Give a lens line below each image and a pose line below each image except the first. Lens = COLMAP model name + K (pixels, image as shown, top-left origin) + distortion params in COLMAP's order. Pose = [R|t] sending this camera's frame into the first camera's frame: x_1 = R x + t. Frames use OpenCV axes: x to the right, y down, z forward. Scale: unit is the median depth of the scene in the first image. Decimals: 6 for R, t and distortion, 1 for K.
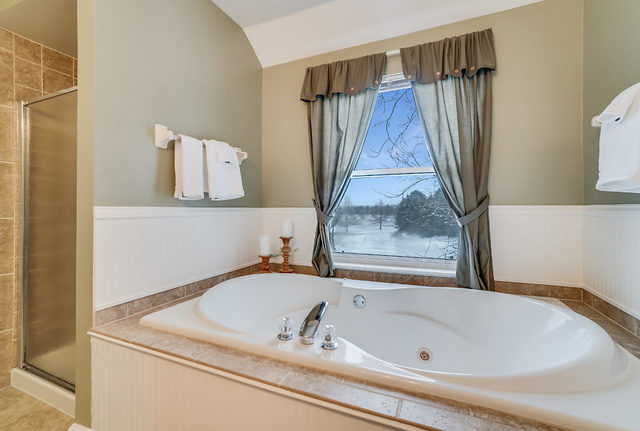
lens RADIAL K [[284.6, 0, 318.0], [0, 284.6, 205.9], [0, 0, 1]] dist [-0.002478, -0.000214]
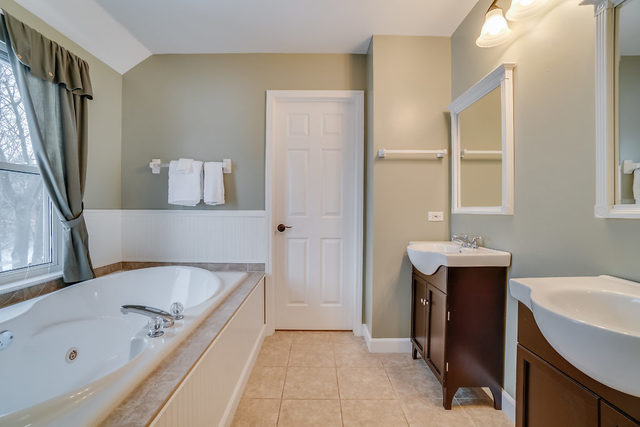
lens RADIAL K [[284.4, 0, 315.6], [0, 284.4, 208.0], [0, 0, 1]] dist [-0.003176, -0.000322]
pose [[-0.415116, 0.008882, 0.909725, -1.307437], [-0.011933, 0.999813, -0.015207, -0.000521], [-0.909690, -0.017168, -0.414933, 0.893205]]
